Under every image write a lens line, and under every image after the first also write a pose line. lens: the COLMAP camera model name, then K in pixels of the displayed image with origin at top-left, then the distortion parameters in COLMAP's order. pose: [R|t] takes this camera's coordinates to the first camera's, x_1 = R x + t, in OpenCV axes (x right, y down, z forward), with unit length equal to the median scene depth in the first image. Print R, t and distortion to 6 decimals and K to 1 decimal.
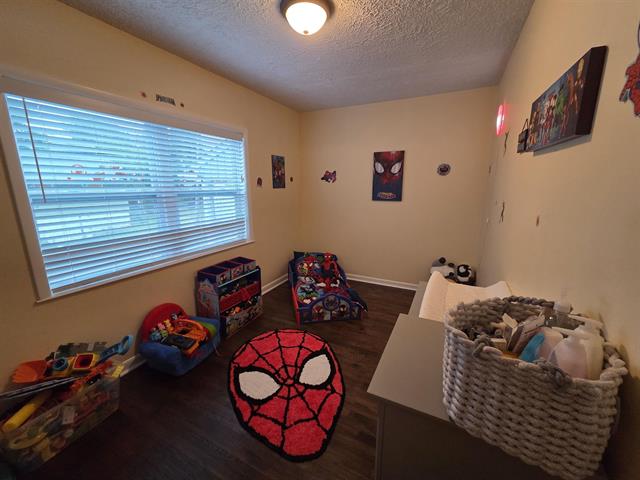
lens RADIAL K [[260.6, 0, 318.0], [0, 260.6, 239.5], [0, 0, 1]] dist [0.001712, -0.000342]
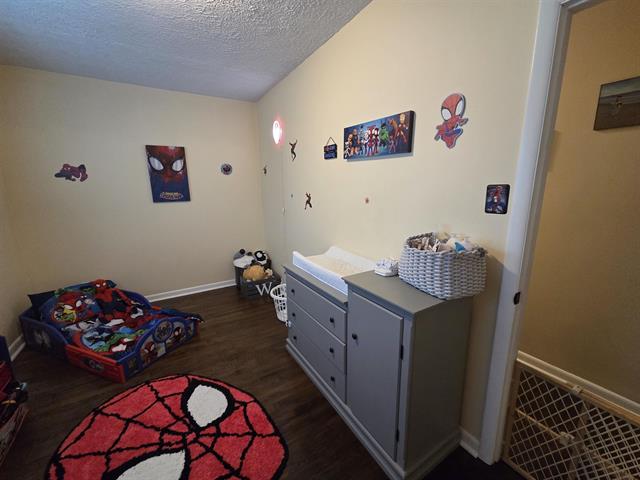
lens RADIAL K [[260.6, 0, 318.0], [0, 260.6, 239.5], [0, 0, 1]] dist [0.001712, -0.000342]
pose [[0.527046, -0.180596, 0.830426, -0.347411], [0.187303, 0.977816, 0.093774, -0.018361], [-0.828939, 0.106118, 0.549180, 0.162850]]
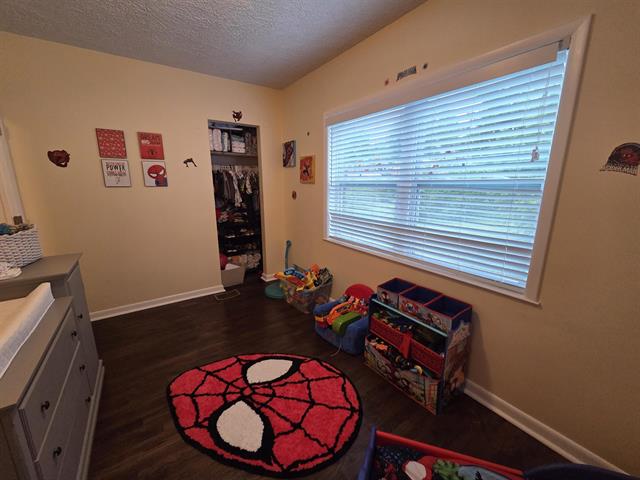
lens RADIAL K [[260.6, 0, 318.0], [0, 260.6, 239.5], [0, 0, 1]] dist [0.001712, -0.000342]
pose [[-0.479308, 0.191721, -0.856450, 0.347878], [-0.178645, 0.934106, 0.309083, -0.207956], [0.859273, 0.301147, -0.413474, 1.114194]]
